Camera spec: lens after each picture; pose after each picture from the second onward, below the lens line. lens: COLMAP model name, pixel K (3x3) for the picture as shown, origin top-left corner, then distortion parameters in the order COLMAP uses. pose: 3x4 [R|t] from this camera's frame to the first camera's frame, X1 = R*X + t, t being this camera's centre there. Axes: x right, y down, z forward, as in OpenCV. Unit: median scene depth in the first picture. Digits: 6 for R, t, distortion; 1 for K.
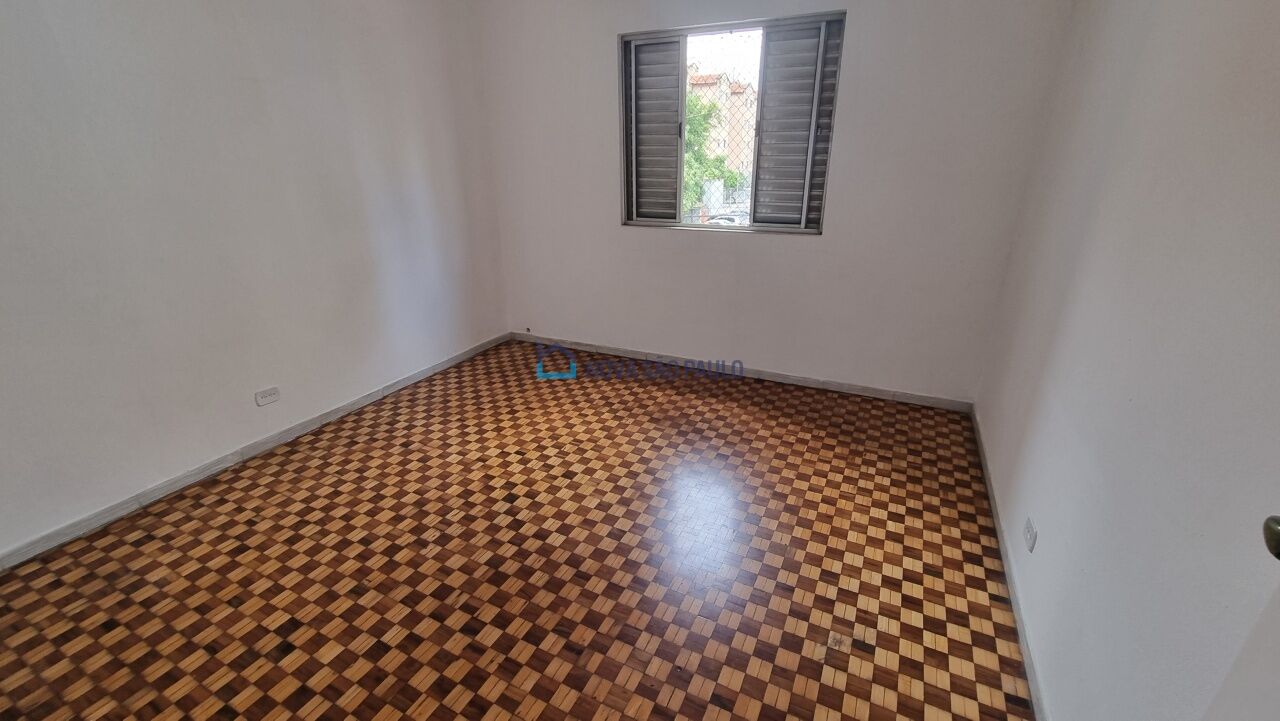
lens RADIAL K [[530.1, 0, 642.3], [0, 530.1, 359.9], [0, 0, 1]] dist [-0.001457, -0.000670]
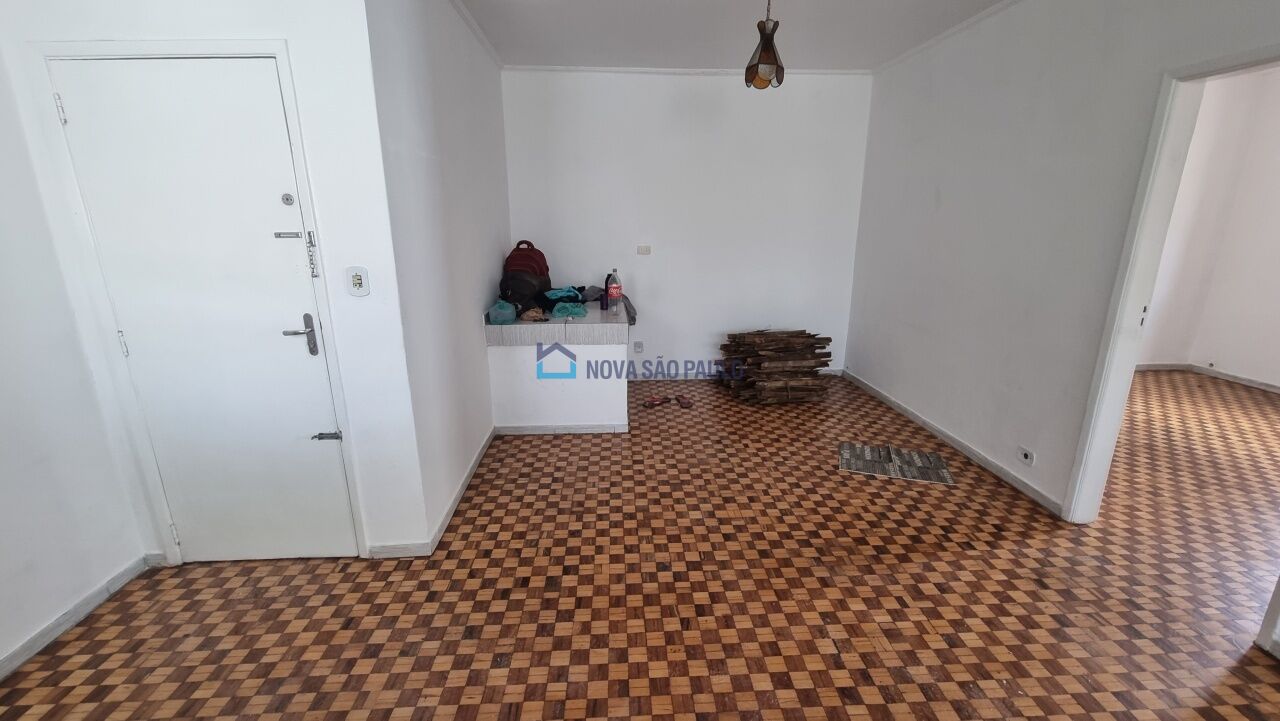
lens RADIAL K [[530.1, 0, 642.7], [0, 530.1, 358.0], [0, 0, 1]] dist [-0.001457, -0.000670]
pose [[0.494423, 0.219575, -0.841031, 0.223716], [-0.311648, 0.948020, 0.064297, 0.387390], [0.811432, 0.230315, 0.537153, -1.019210]]
